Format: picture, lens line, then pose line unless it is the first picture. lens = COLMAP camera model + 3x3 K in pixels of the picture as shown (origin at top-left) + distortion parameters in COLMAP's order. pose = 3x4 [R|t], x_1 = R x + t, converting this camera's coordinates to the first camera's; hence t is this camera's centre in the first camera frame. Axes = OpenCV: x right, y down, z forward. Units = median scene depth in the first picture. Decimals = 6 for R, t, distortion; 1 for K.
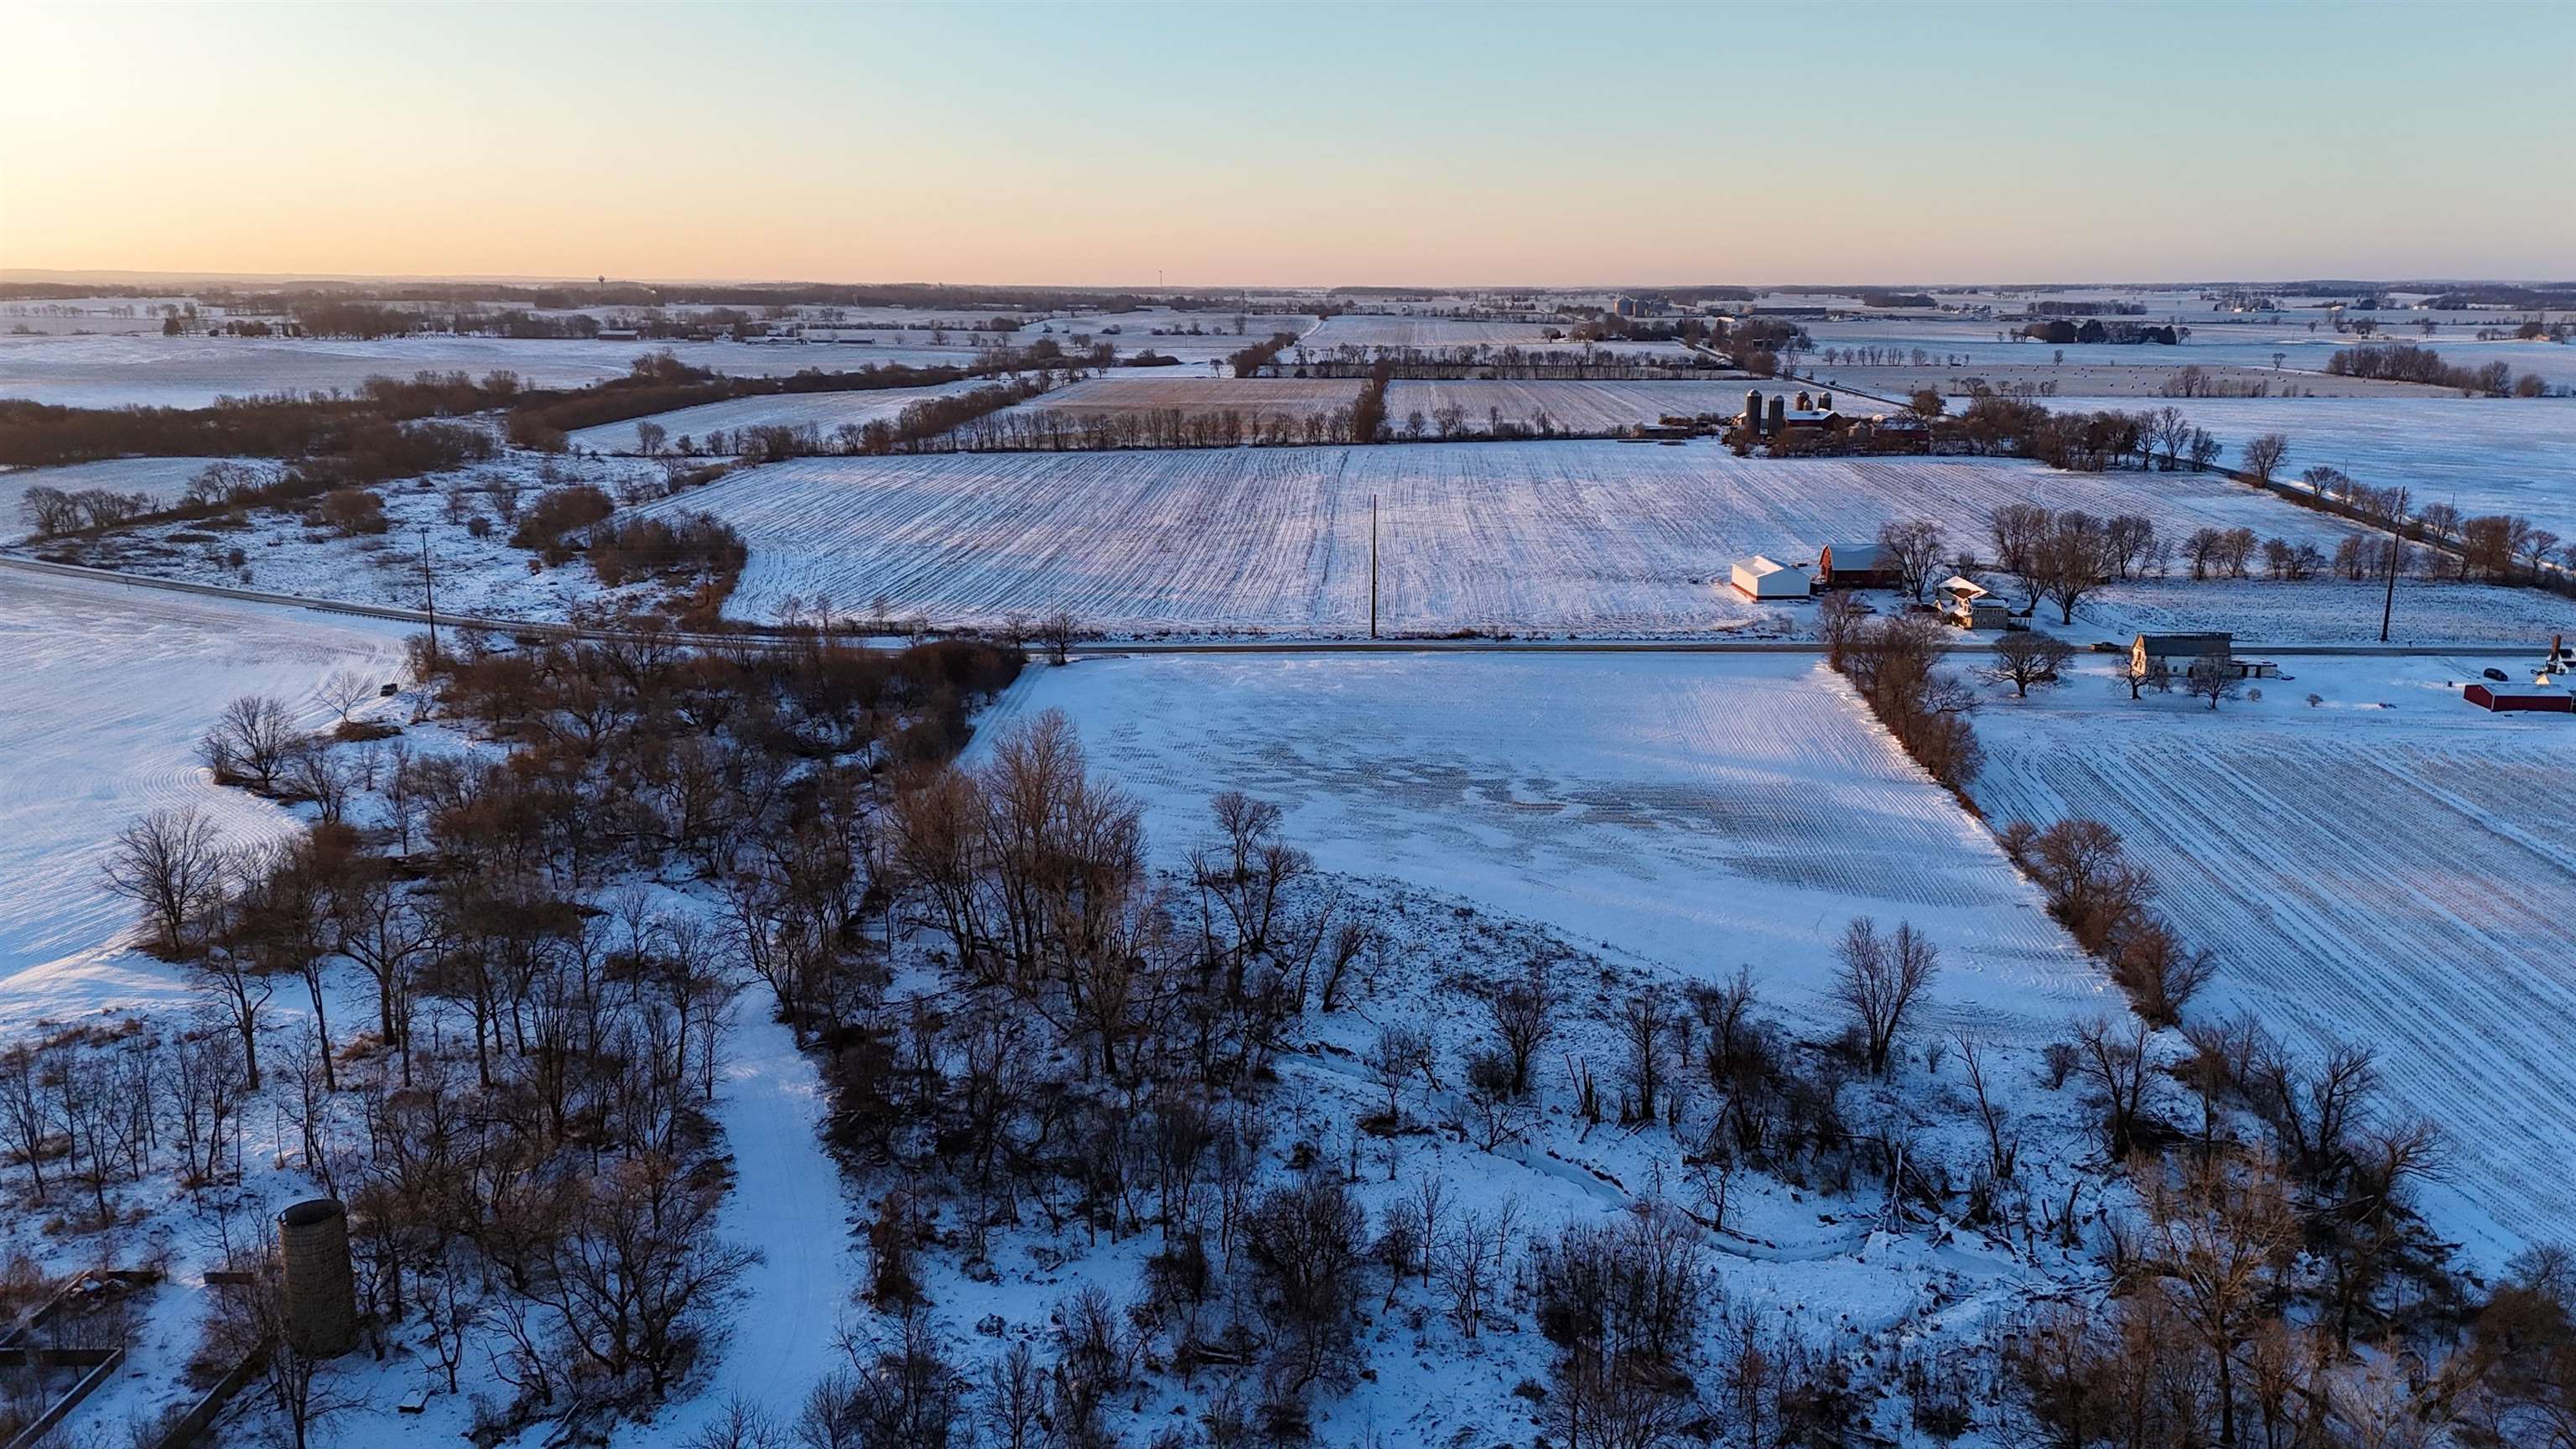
lens RADIAL K [[1866.3, 0, 1293.8], [0, 1866.3, 721.9], [0, 0, 1]] dist [0.102728, -0.097127]
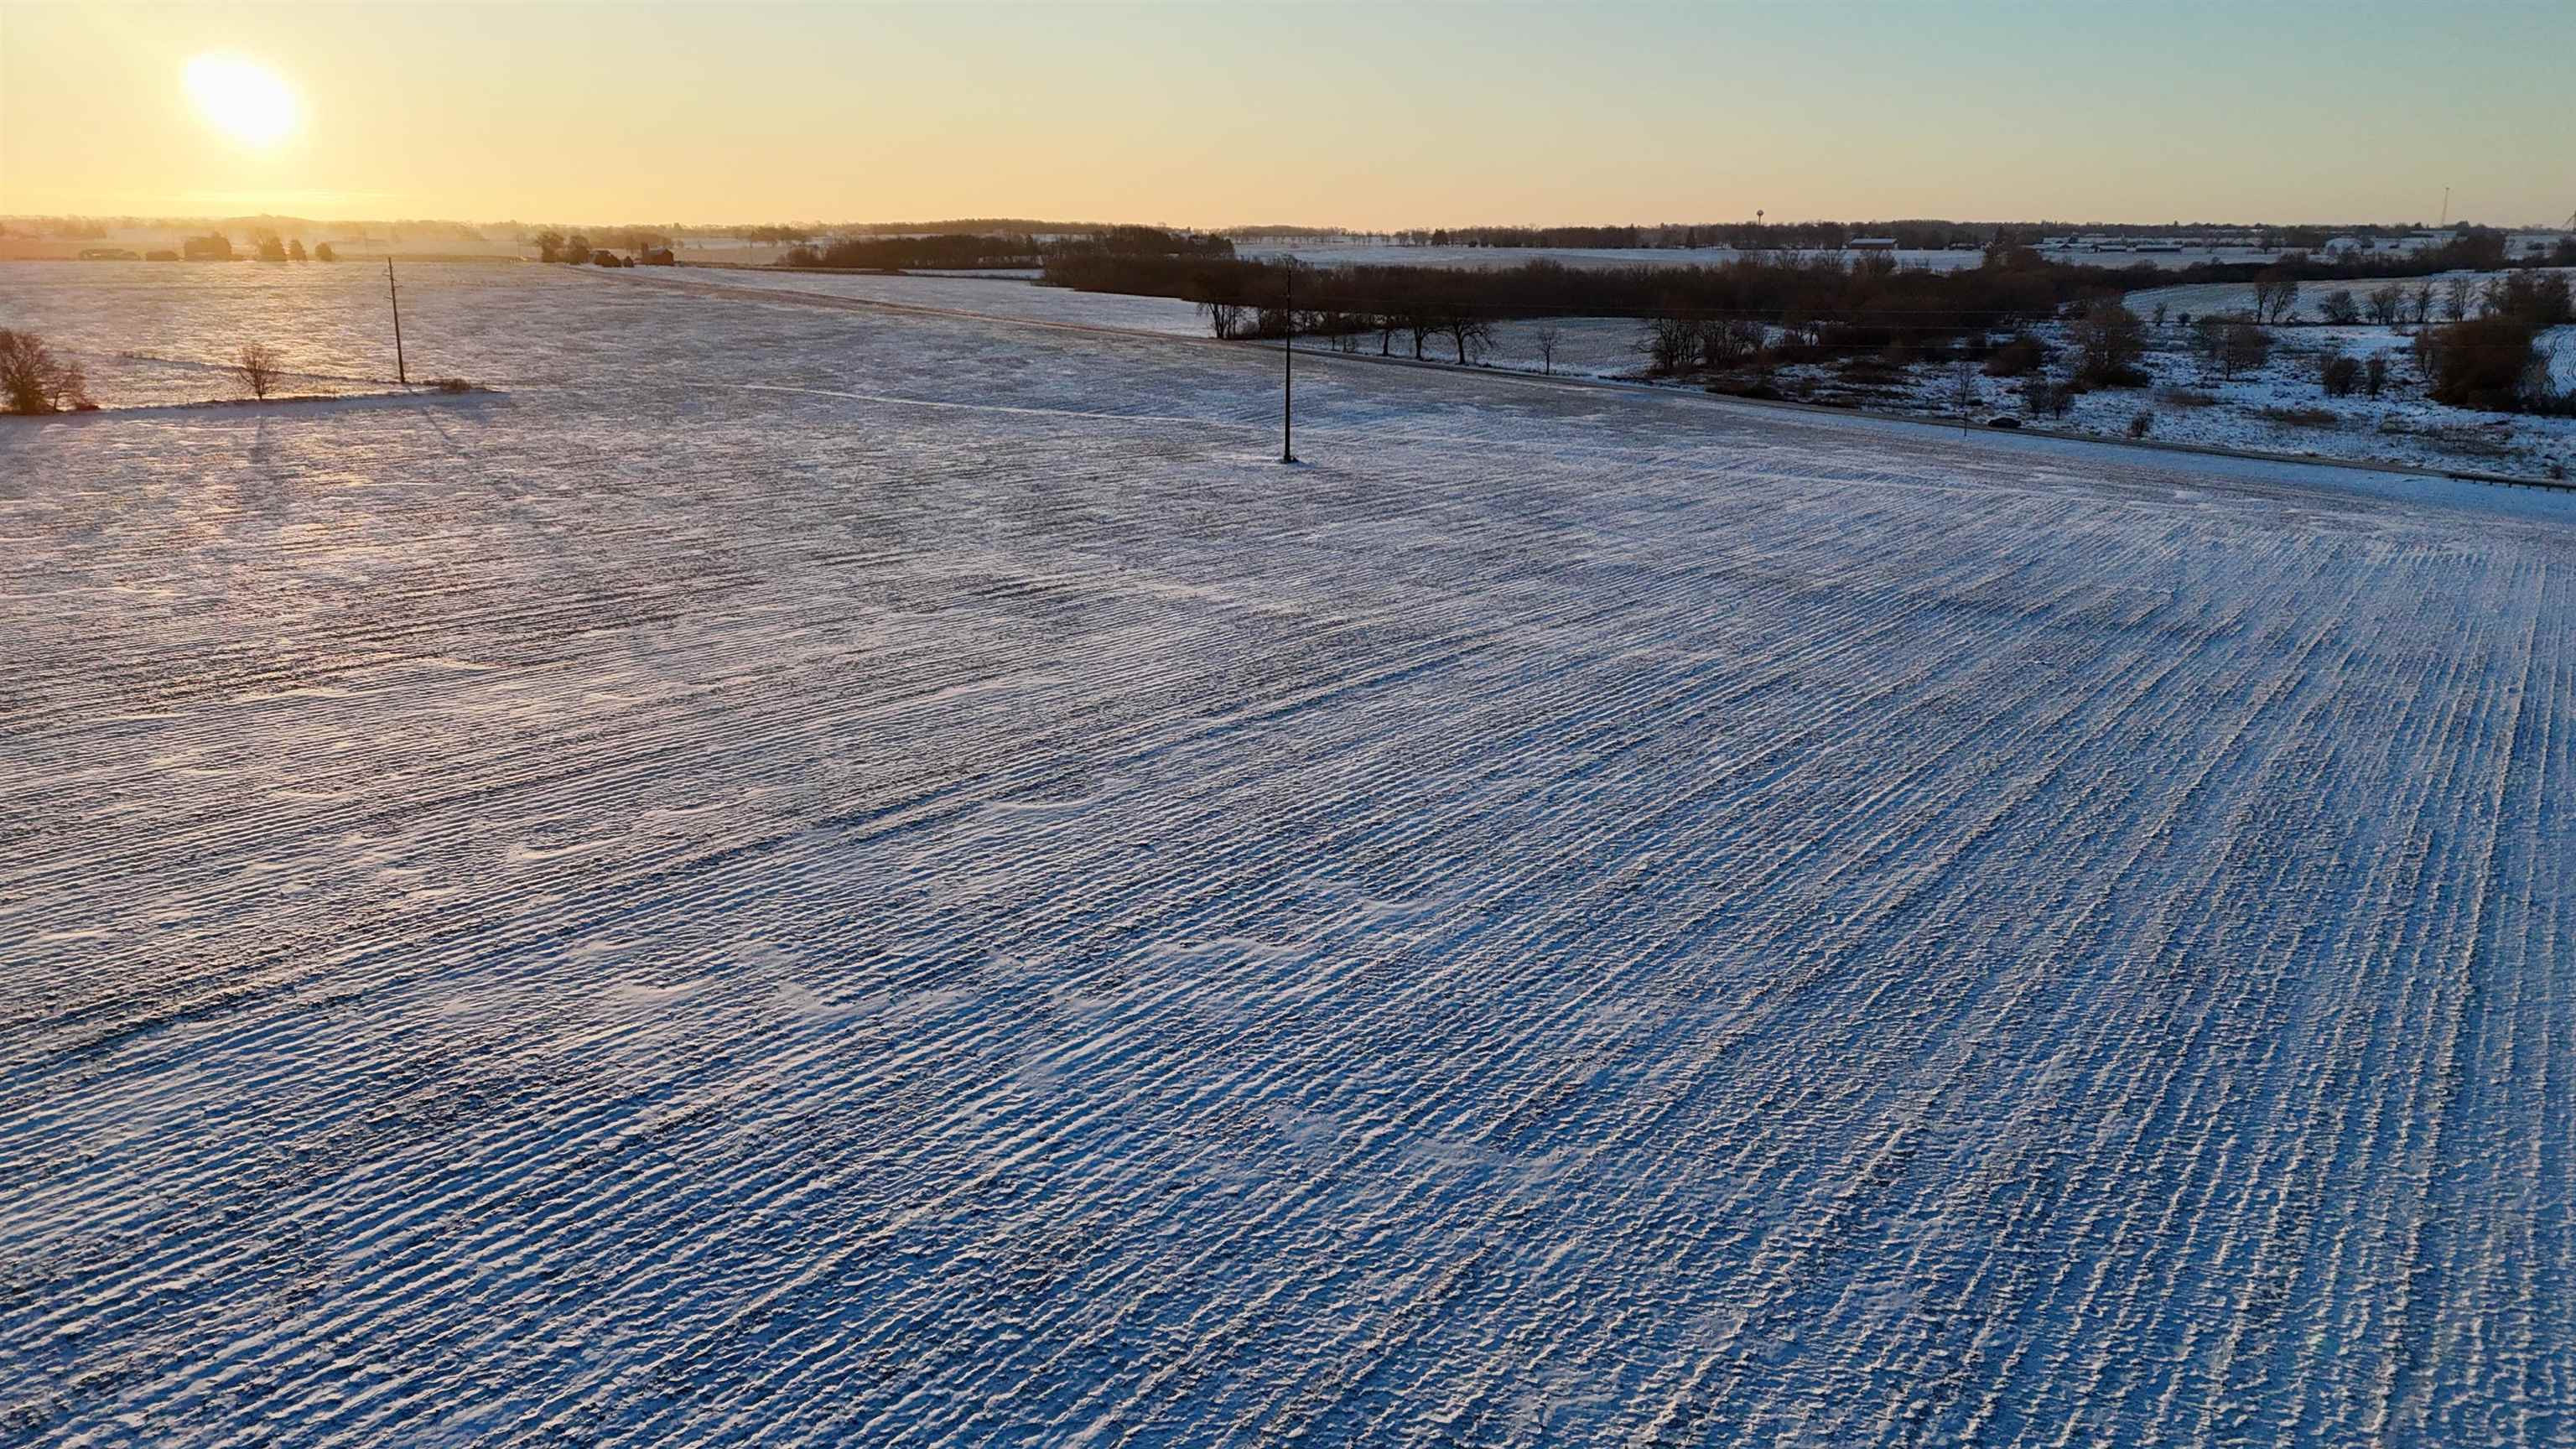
lens RADIAL K [[1866.3, 0, 1293.8], [0, 1866.3, 721.9], [0, 0, 1]] dist [0.102728, -0.097127]
pose [[0.861228, 0.126770, -0.492153, -0.407745], [-0.117392, 0.991824, 0.050051, 0.008028], [0.494474, 0.014669, 0.869069, 0.349208]]
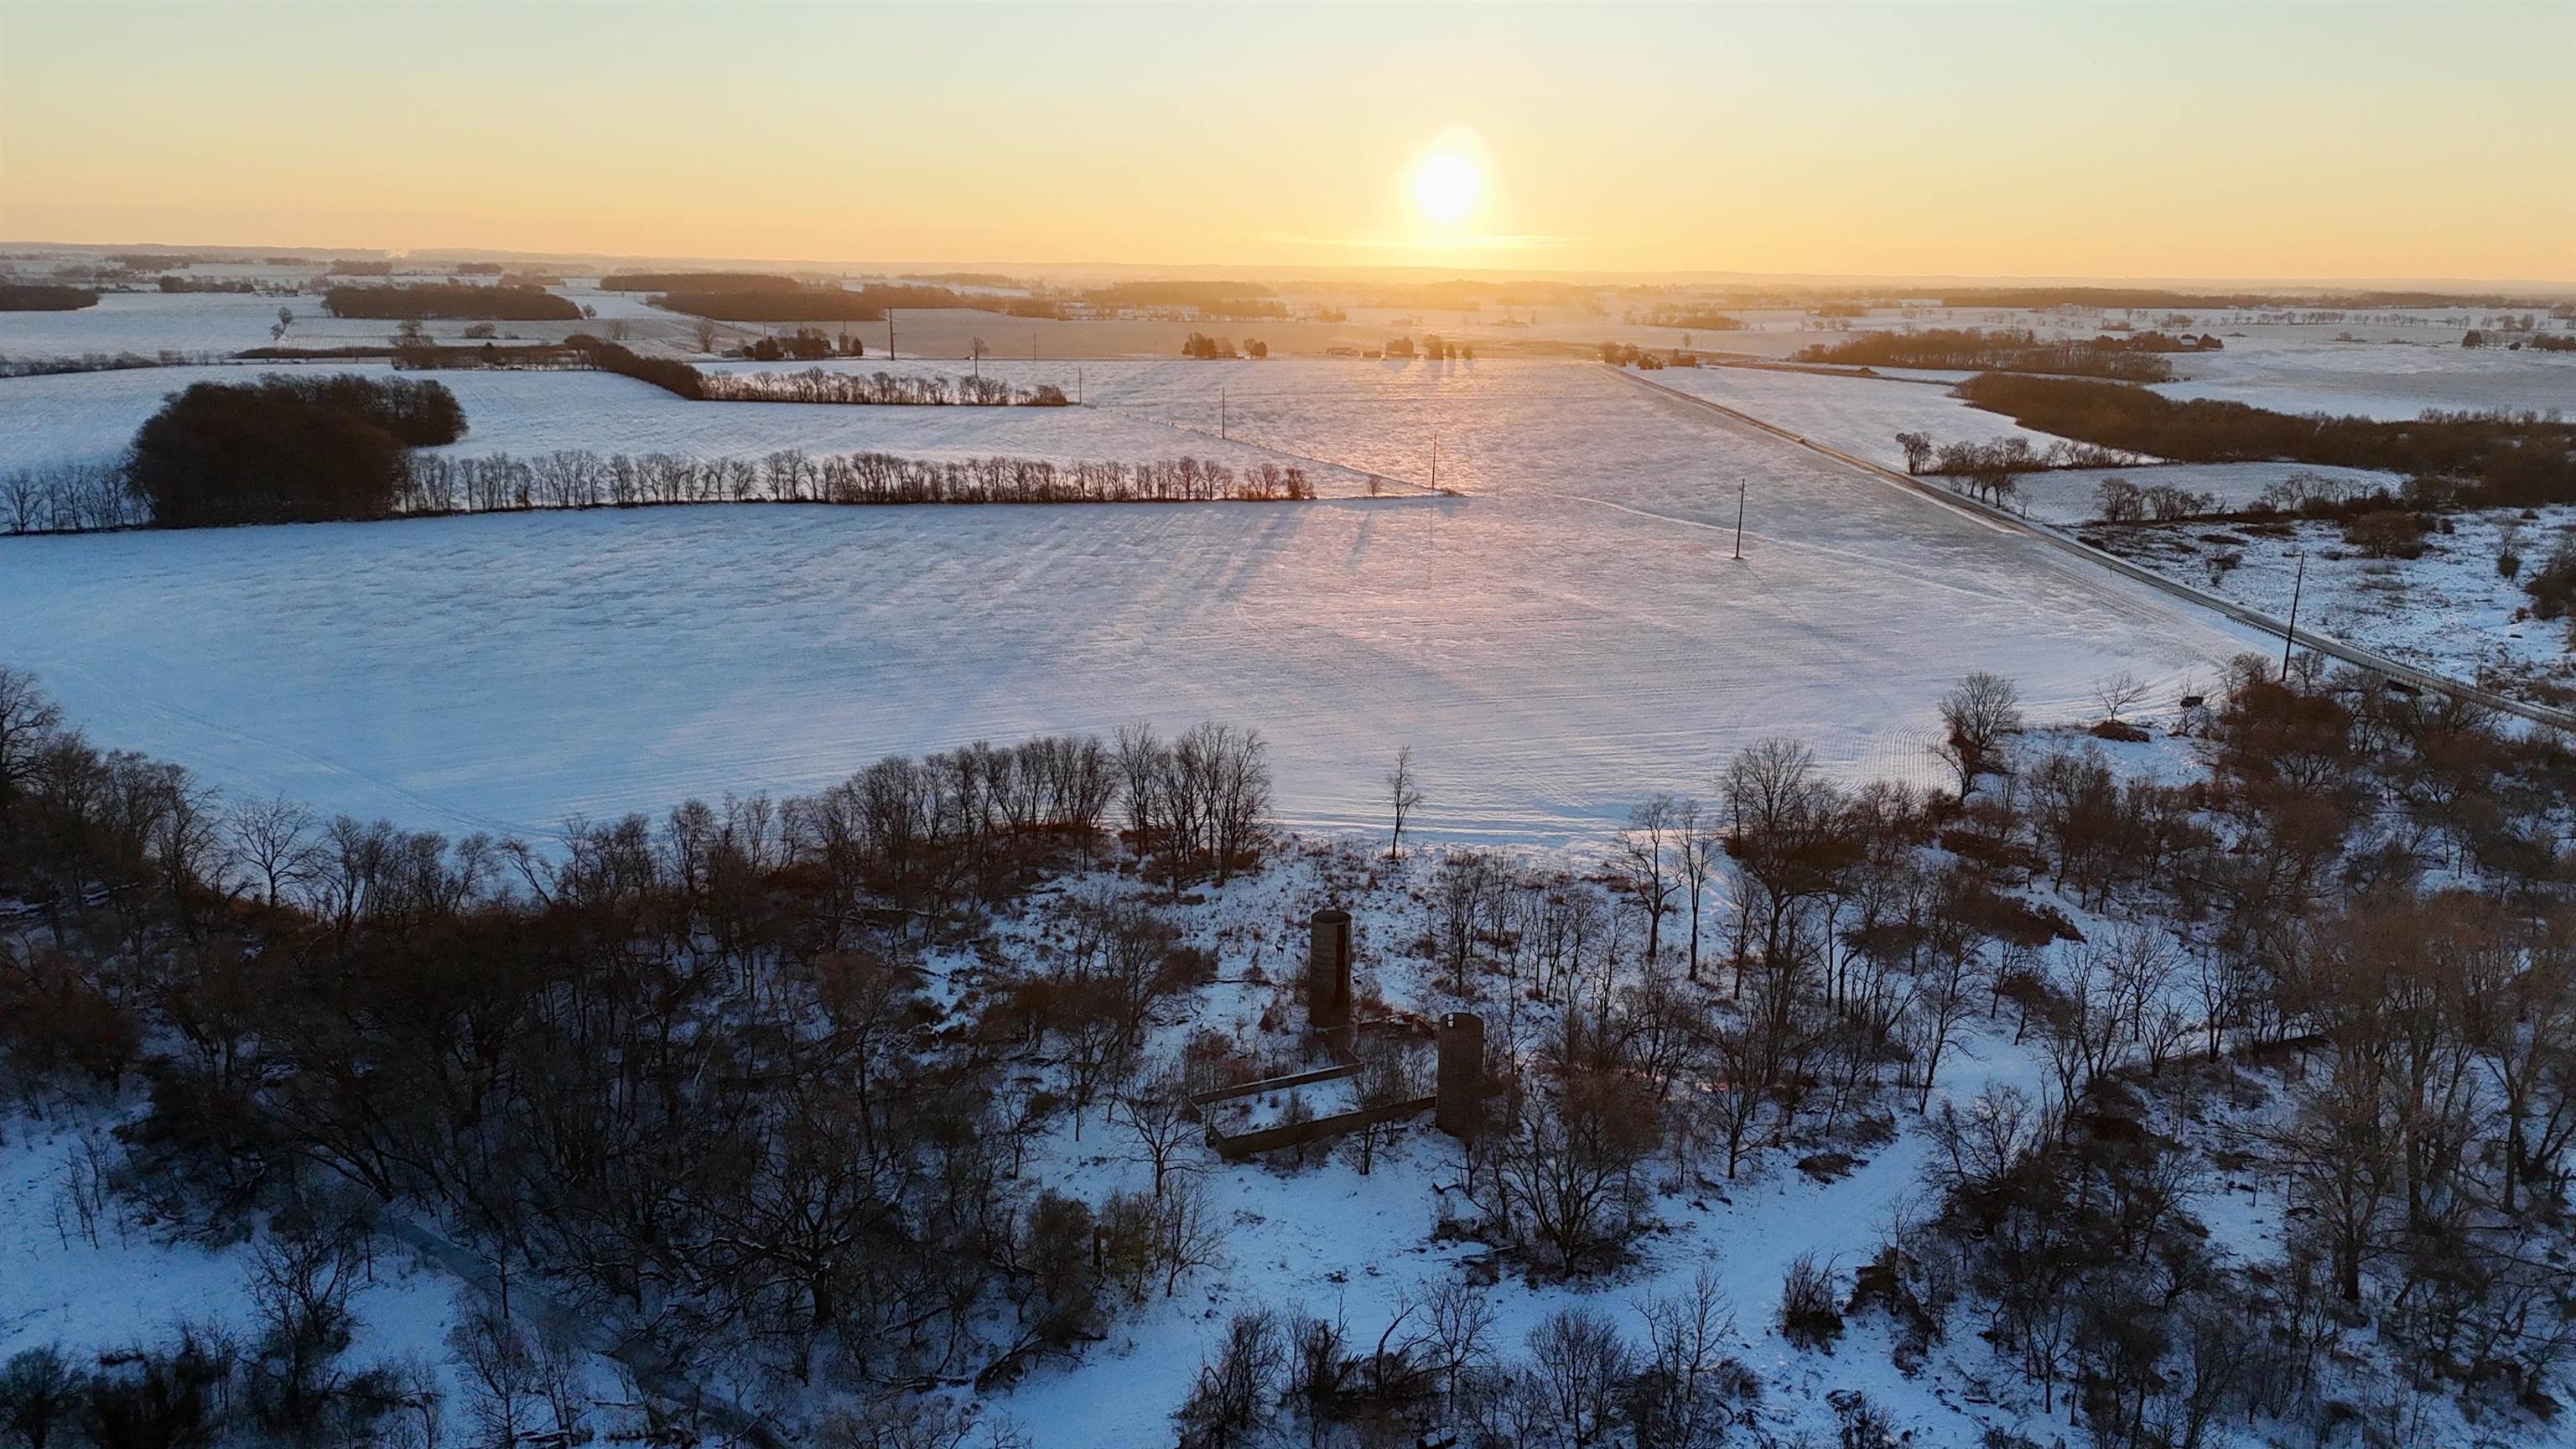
lens RADIAL K [[1866.3, 0, 1293.8], [0, 1866.3, 721.9], [0, 0, 1]] dist [0.102728, -0.097127]
pose [[0.449141, 0.215705, -0.867032, 0.120491], [-0.219738, 0.967281, 0.126817, -0.018784], [0.866019, 0.133561, 0.481844, 0.062523]]
